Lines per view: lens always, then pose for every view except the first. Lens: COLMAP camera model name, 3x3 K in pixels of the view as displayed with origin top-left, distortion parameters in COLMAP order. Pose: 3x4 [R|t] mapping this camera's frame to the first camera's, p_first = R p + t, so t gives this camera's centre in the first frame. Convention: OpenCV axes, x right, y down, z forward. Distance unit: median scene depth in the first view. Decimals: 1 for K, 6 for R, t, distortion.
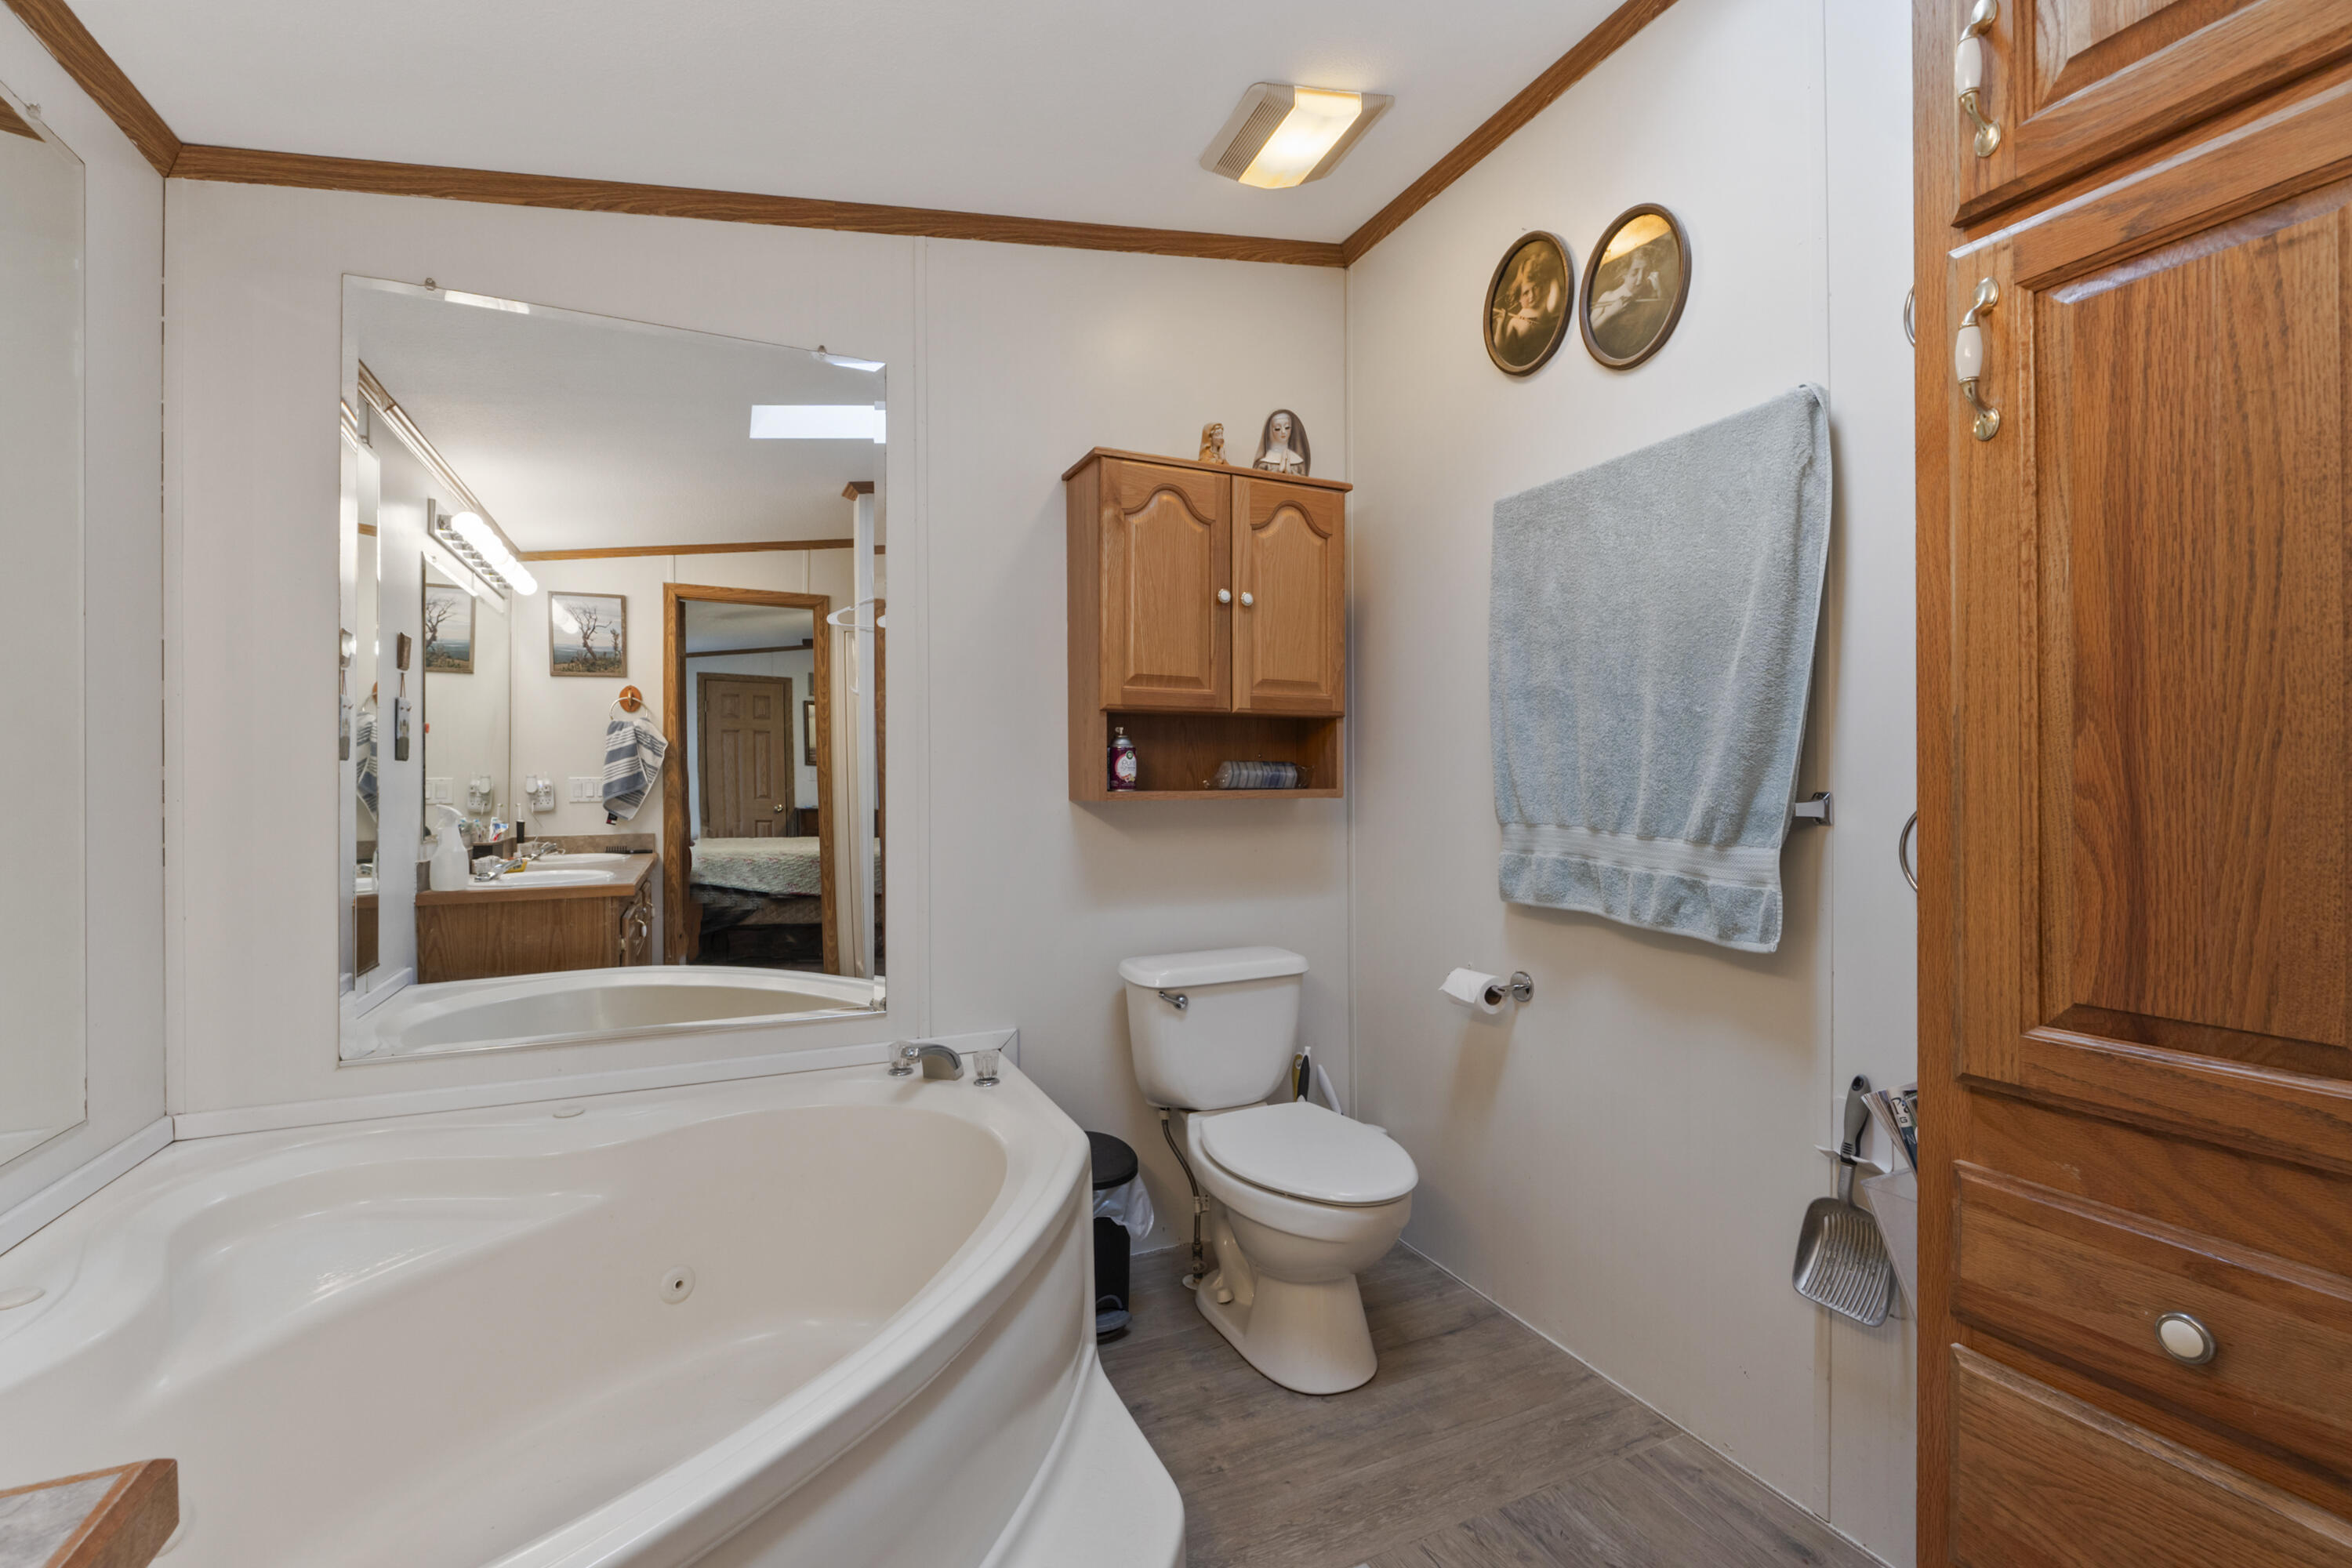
lens RADIAL K [[1013.3, 0, 1180.3], [0, 1013.3, 779.0], [0, 0, 1]] dist [-0.006840, 0.000602]
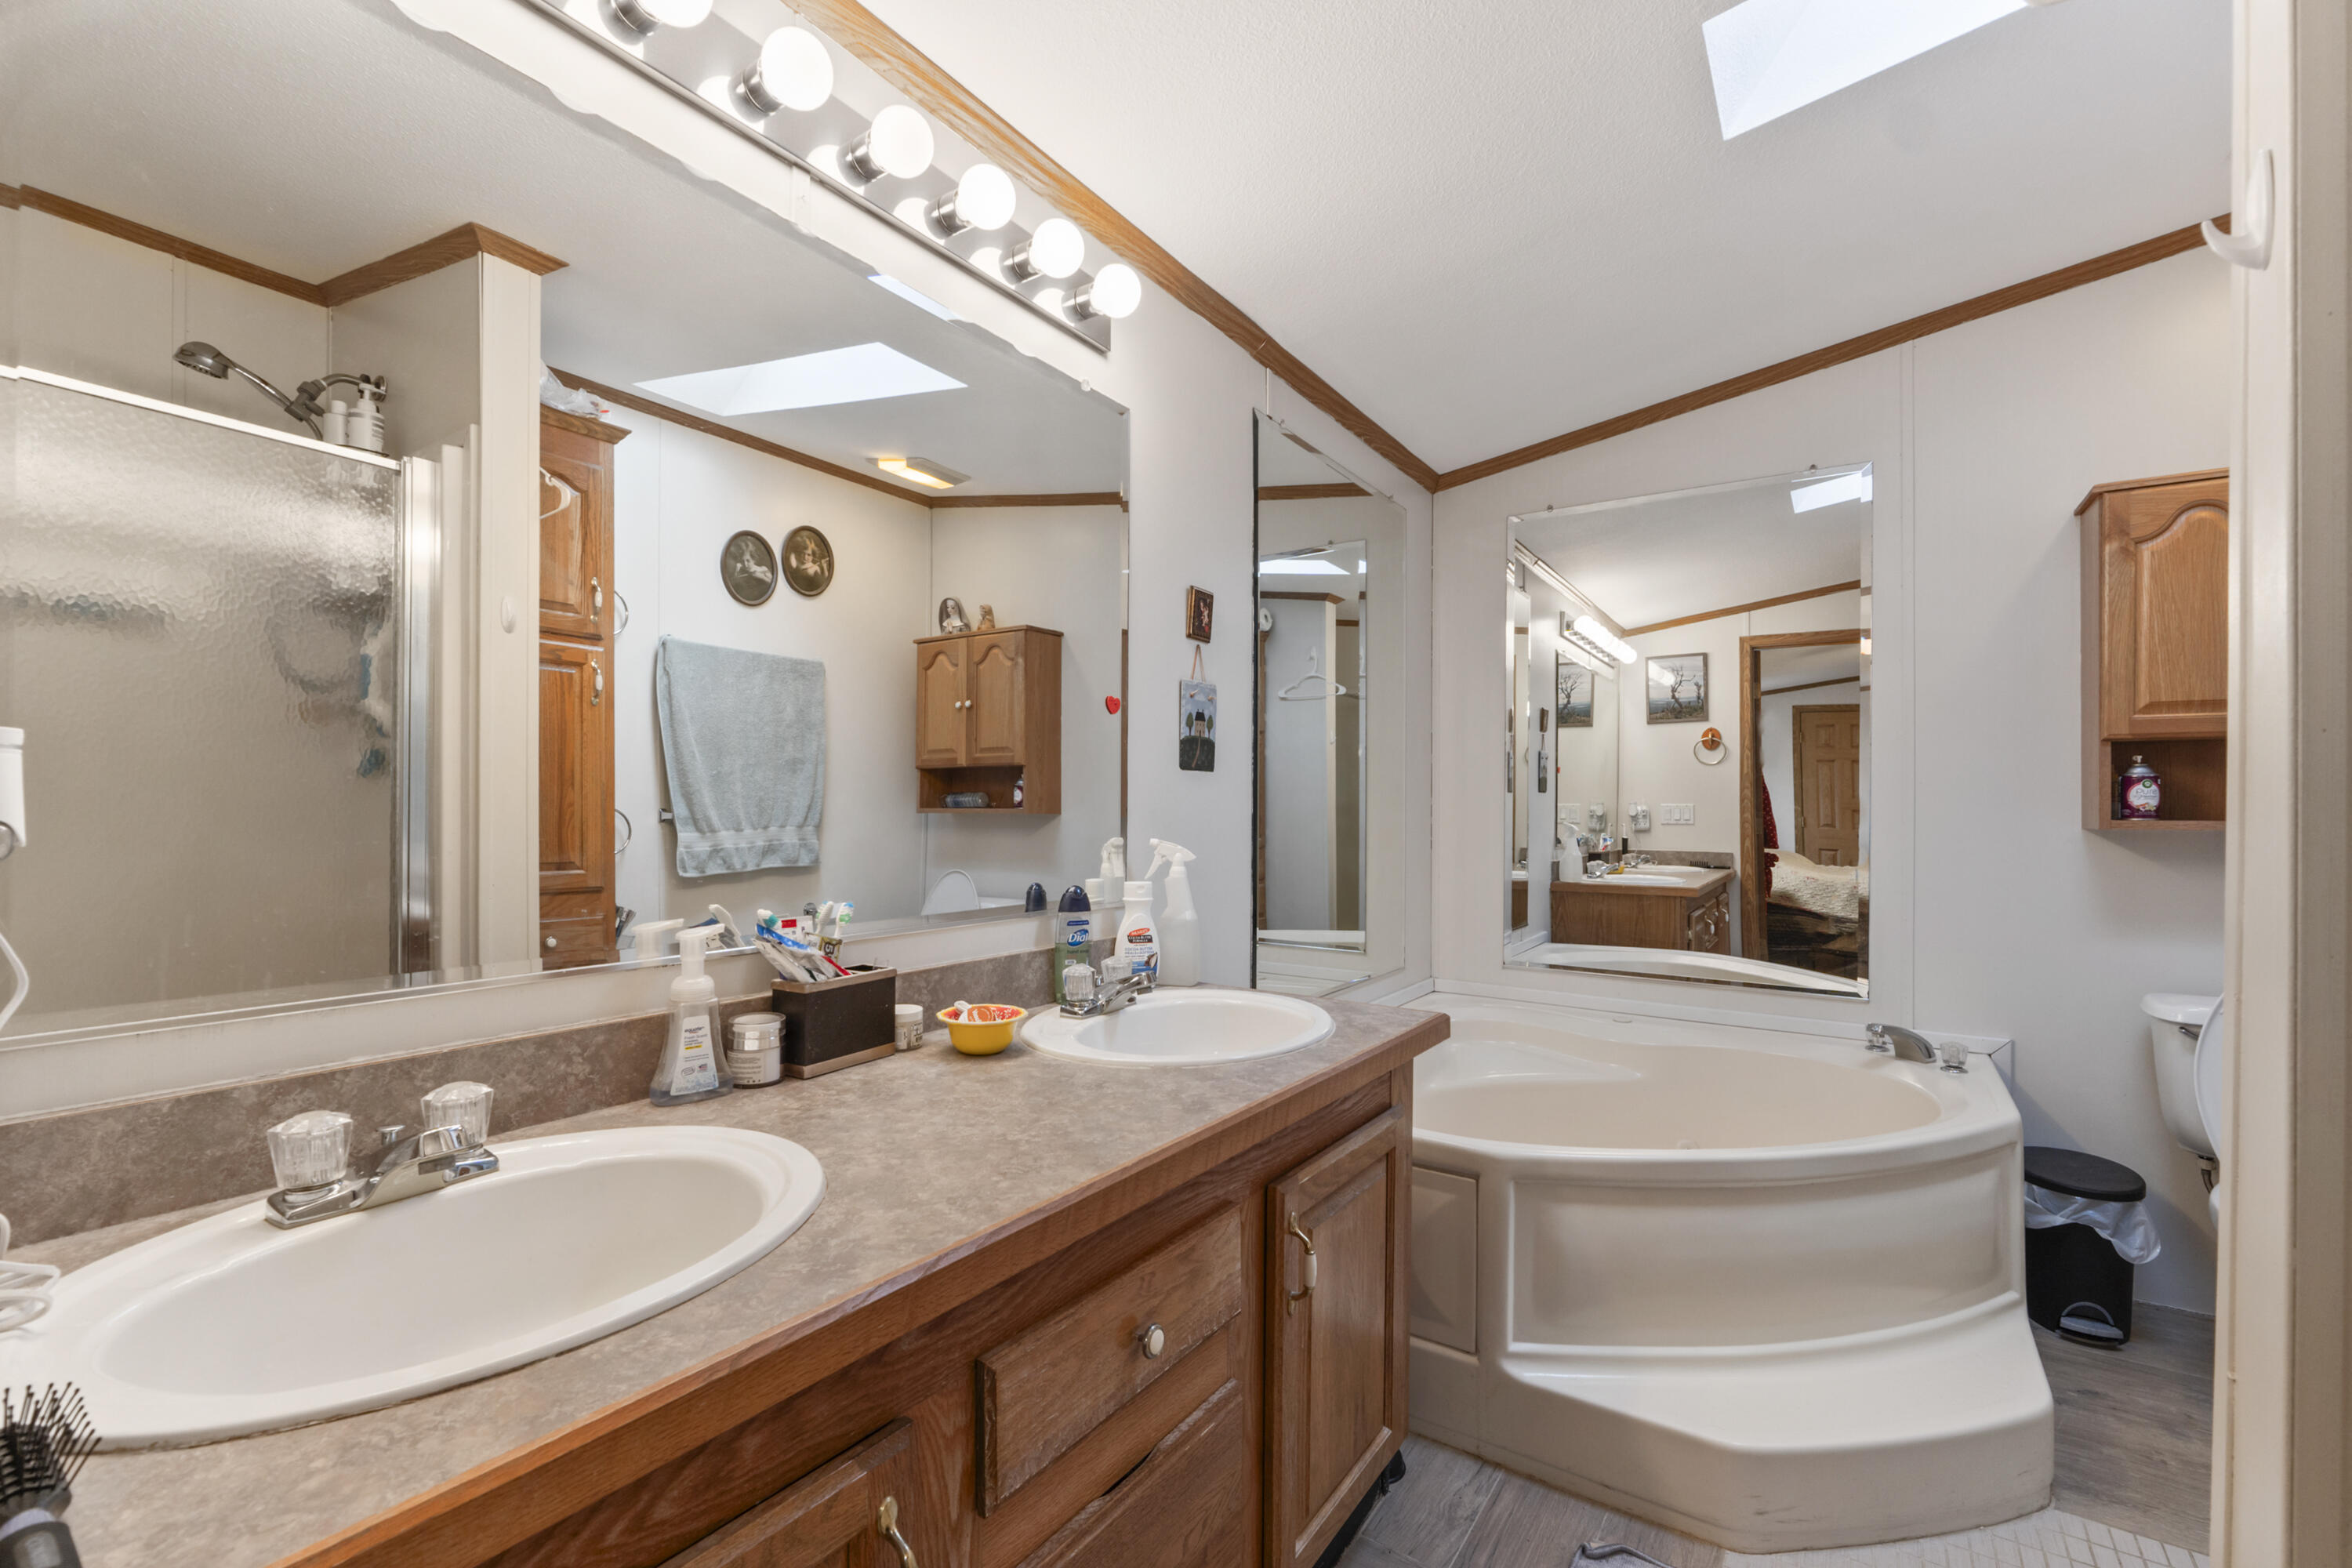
lens RADIAL K [[1013.3, 0, 1178.0], [0, 1013.3, 798.4], [0, 0, 1]] dist [-0.006840, 0.000602]
pose [[0.523279, 0.000490, -0.852161, 0.208039], [-0.008005, 0.999959, -0.004340, 0.002062], [0.852124, 0.009092, 0.523261, -0.227575]]
